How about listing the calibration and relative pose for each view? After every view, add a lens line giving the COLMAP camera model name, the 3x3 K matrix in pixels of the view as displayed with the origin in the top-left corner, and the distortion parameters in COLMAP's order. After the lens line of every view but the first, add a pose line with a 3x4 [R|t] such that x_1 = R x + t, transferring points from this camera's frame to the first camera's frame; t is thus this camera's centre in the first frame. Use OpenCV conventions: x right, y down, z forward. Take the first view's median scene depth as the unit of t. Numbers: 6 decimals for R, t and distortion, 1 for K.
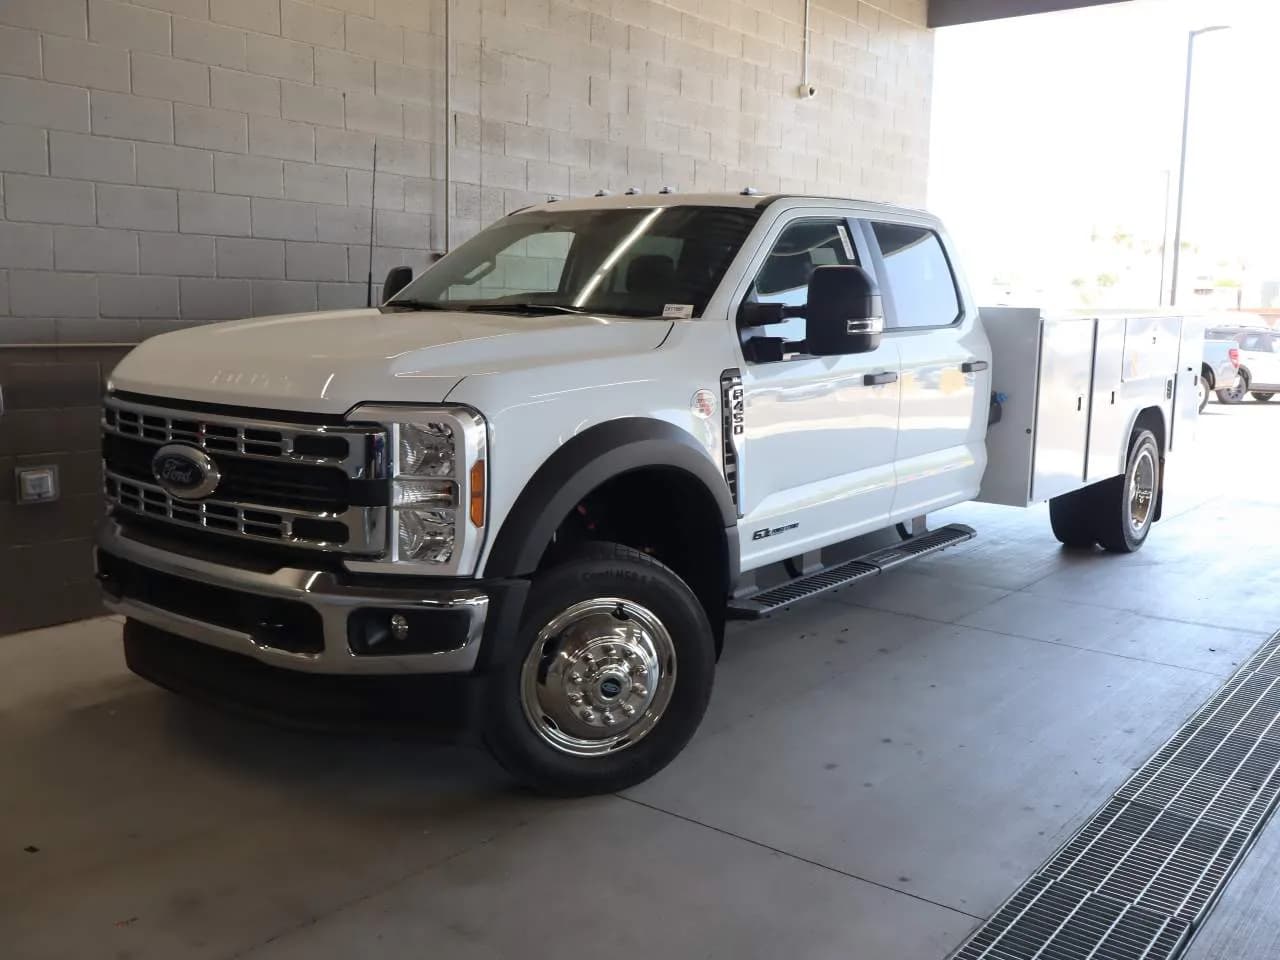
lens RADIAL K [[1202.4, 0, 629.7], [0, 1202.4, 442.1], [0, 0, 1]] dist [0.048486, 0.000000]
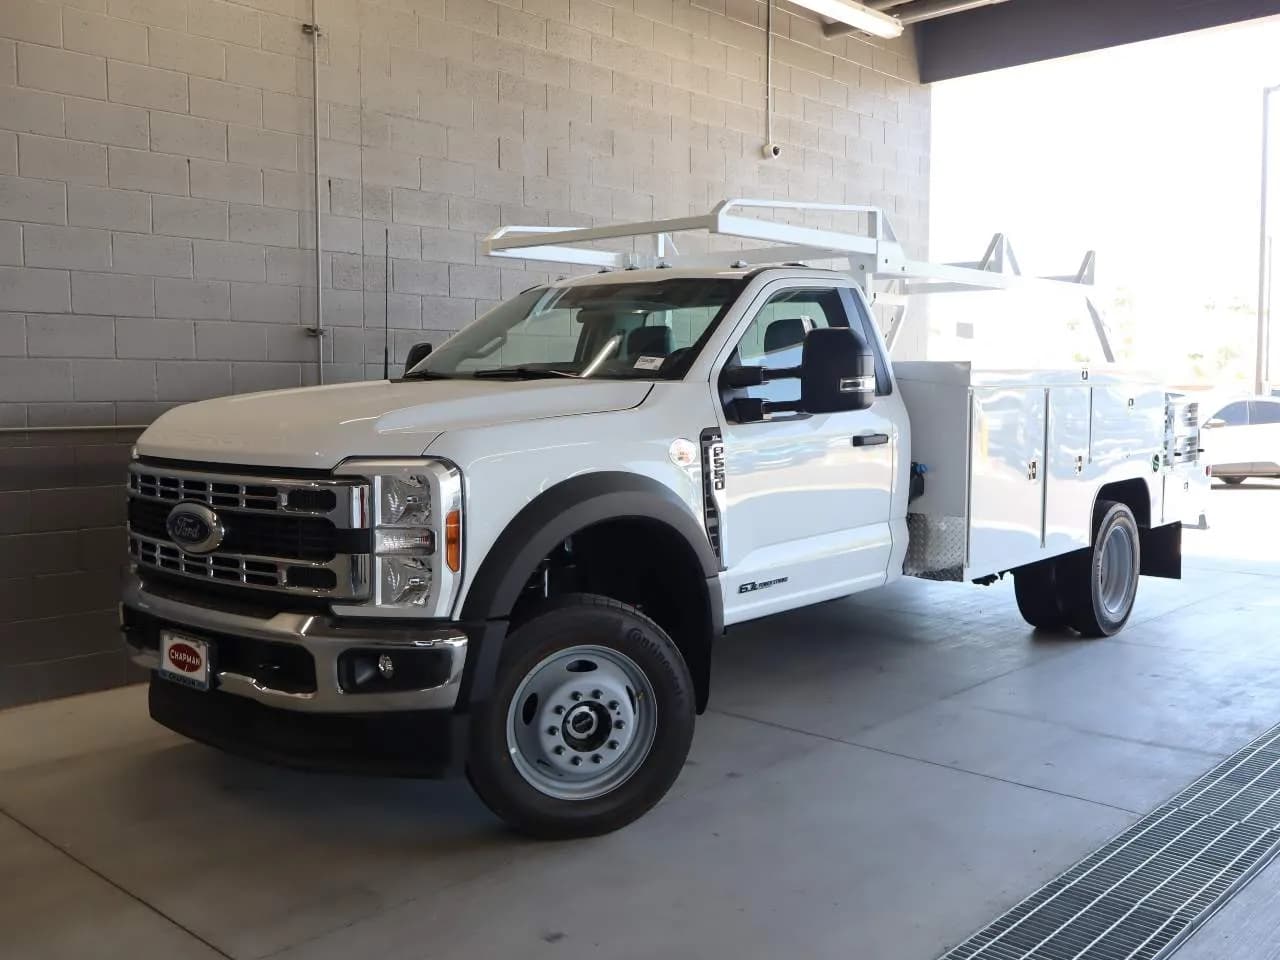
lens RADIAL K [[1220.1, 0, 638.7], [0, 1220.1, 471.9], [0, 0, 1]] dist [0.045643, 0.000000]
pose [[0.998385, -0.015404, -0.054684, 0.085072], [0.012722, 0.998715, -0.049063, 0.031552], [0.055369, 0.048288, 0.997298, -0.072070]]
